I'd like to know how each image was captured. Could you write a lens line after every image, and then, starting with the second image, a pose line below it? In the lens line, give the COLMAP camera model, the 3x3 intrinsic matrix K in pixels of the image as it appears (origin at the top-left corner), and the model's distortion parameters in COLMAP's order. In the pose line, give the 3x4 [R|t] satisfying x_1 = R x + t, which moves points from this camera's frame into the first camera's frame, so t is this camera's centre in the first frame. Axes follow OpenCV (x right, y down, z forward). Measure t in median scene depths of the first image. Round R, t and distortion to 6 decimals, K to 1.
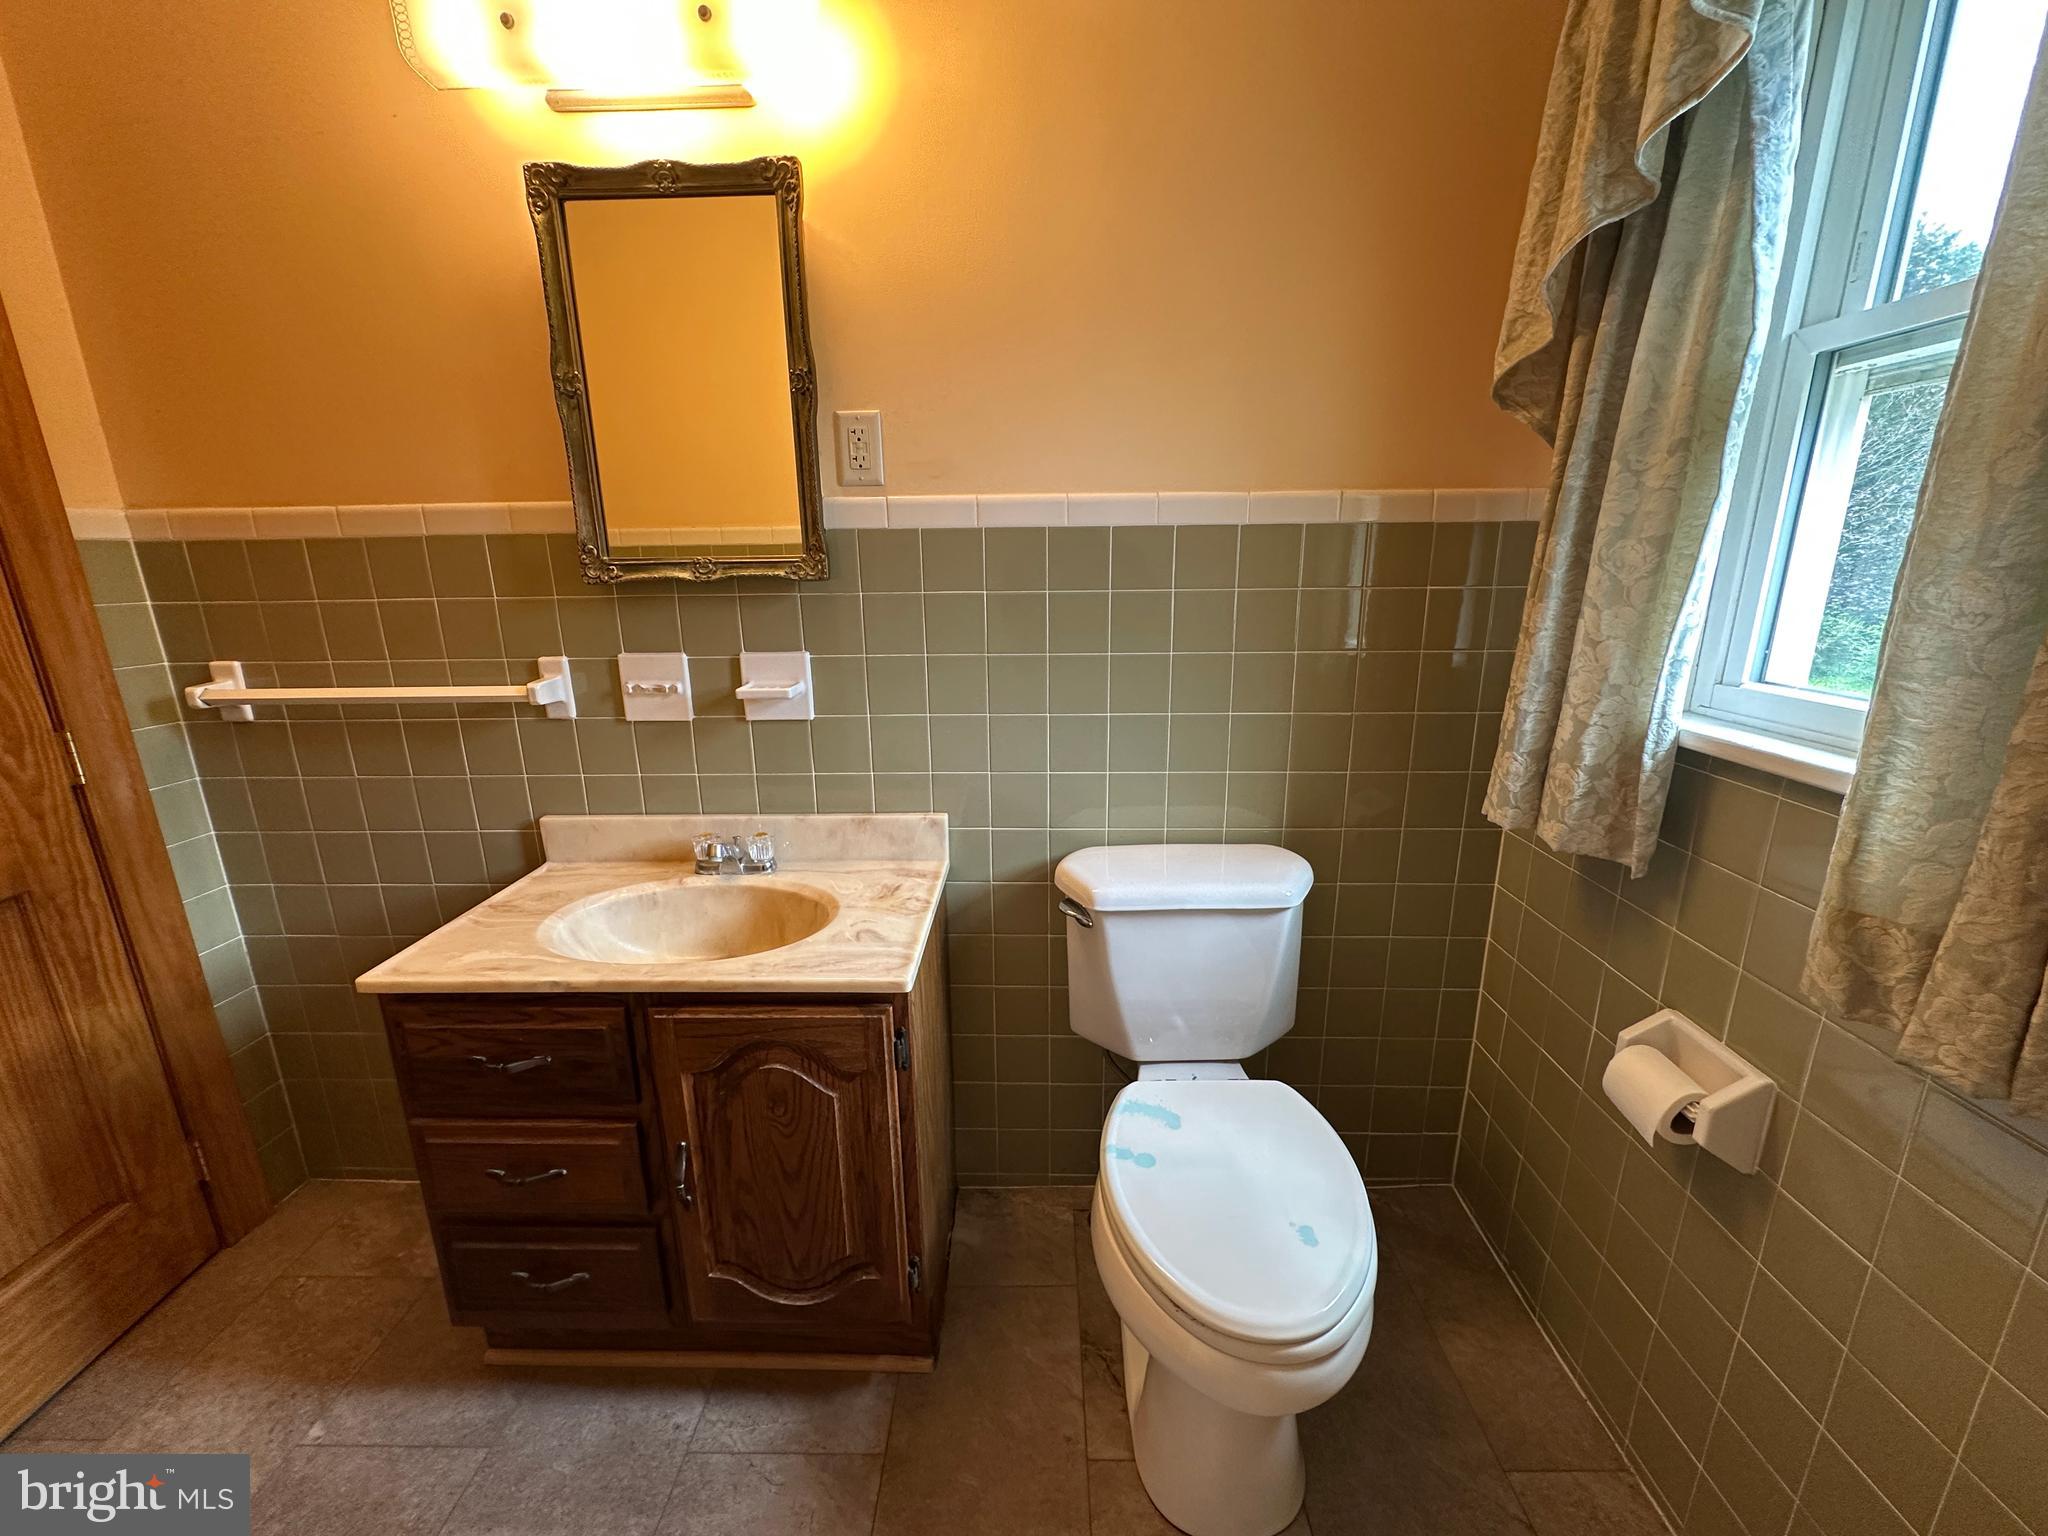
lens RADIAL K [[814.2, 0, 1020.6], [0, 814.2, 769.9], [0, 0, 1]] dist [-0.002872, 0.000299]
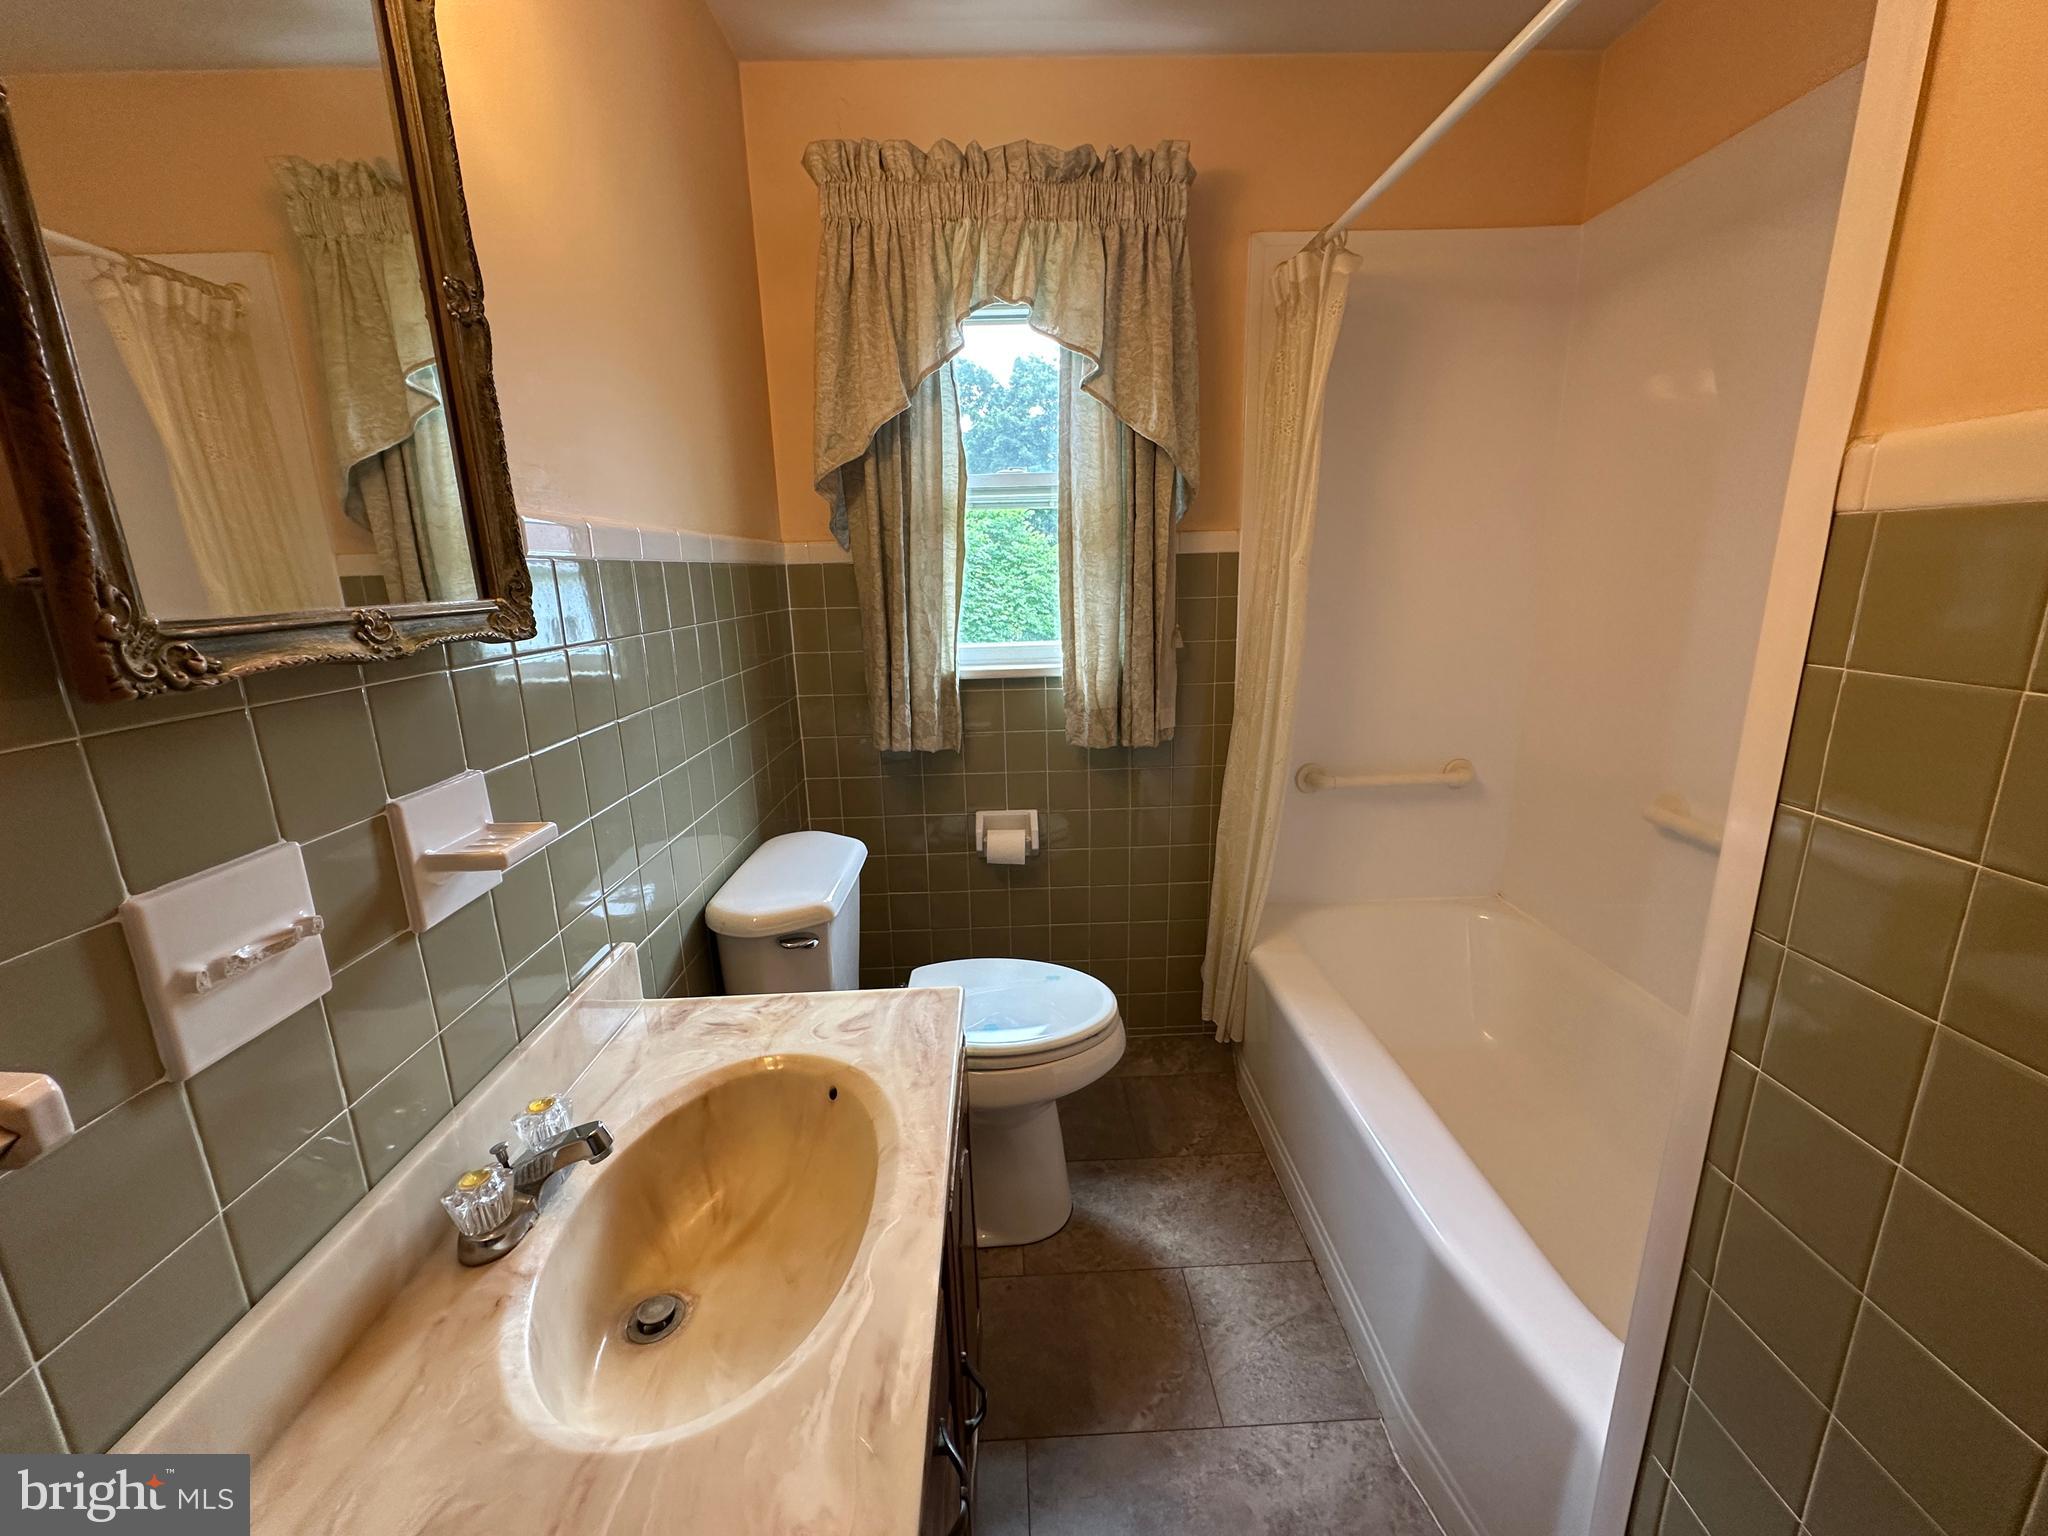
lens RADIAL K [[814.2, 0, 1019.4], [0, 814.2, 763.2], [0, 0, 1]] dist [-0.002872, 0.000299]
pose [[-0.038662, -0.218565, 0.975056, -0.866510], [0.286509, 0.932391, 0.220362, -0.173069], [-0.957297, 0.287882, 0.026572, 0.651395]]
